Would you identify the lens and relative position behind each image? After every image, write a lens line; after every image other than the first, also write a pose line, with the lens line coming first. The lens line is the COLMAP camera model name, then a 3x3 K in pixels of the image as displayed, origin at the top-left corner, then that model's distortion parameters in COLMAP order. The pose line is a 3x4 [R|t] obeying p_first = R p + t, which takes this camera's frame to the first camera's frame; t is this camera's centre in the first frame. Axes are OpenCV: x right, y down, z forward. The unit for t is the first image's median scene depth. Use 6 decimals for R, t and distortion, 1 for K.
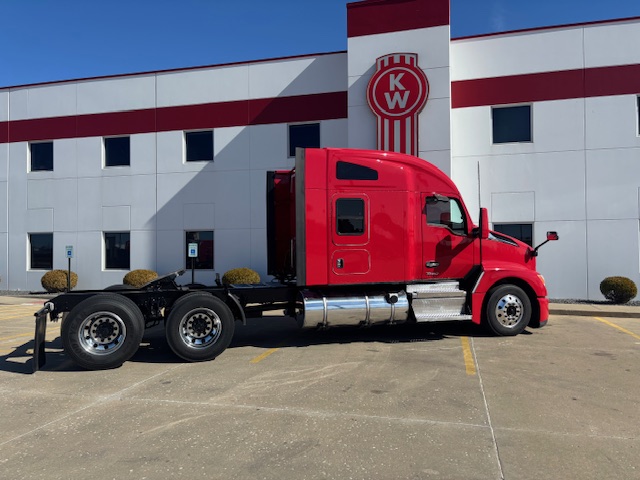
lens RADIAL K [[473.1, 0, 326.0], [0, 473.1, 242.5], [0, 0, 1]] dist [0.025429, -0.008171]
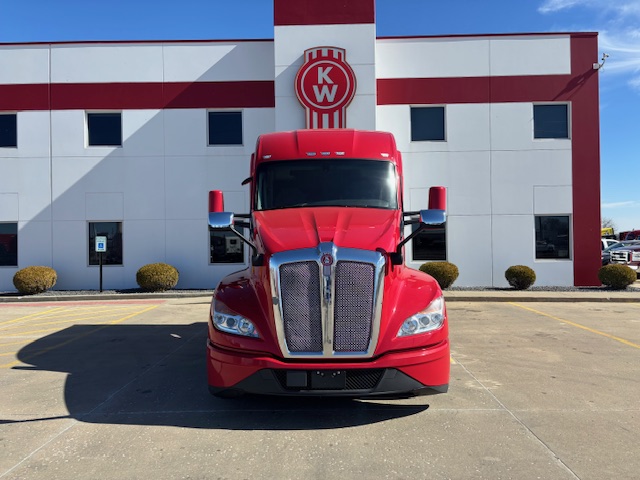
lens RADIAL K [[471.5, 0, 319.3], [0, 471.5, 239.1], [0, 0, 1]] dist [0.052000, -0.050479]
pose [[0.972940, -0.003533, 0.231032, -0.096212], [0.001603, 0.999962, 0.008542, -0.000065], [-0.231053, -0.007941, 0.972909, 0.023314]]
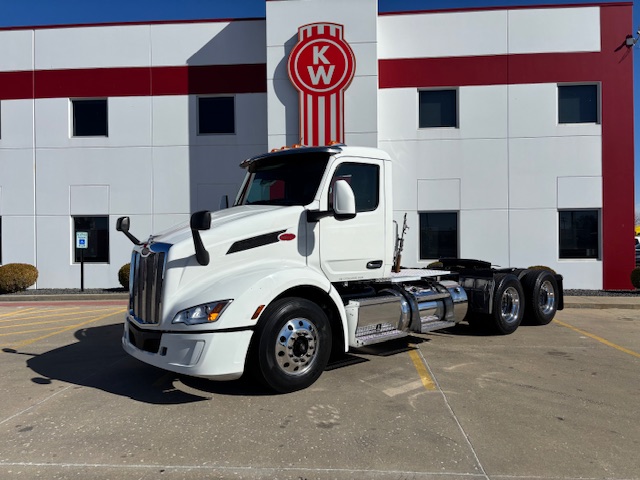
lens RADIAL K [[470.6, 0, 320.8], [0, 470.6, 238.5], [0, 0, 1]] dist [0.059210, -0.061111]
pose [[0.984069, -0.001527, 0.177780, -0.013665], [-0.001016, 0.999898, 0.014211, 0.001233], [-0.177783, -0.014166, 0.983968, 0.099531]]
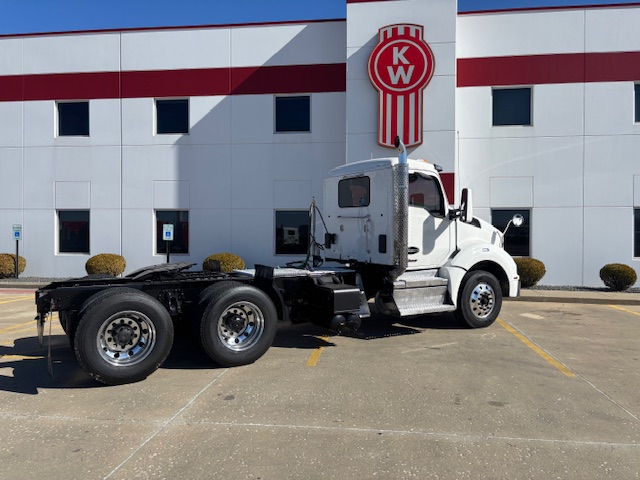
lens RADIAL K [[472.7, 0, 322.2], [0, 472.7, 235.8], [0, 0, 1]] dist [0.050465, -0.045504]
pose [[0.991610, 0.010255, 0.128856, -0.122417], [-0.012839, 0.999733, 0.019236, 0.002049], [-0.128624, -0.020729, 0.991477, 0.080867]]
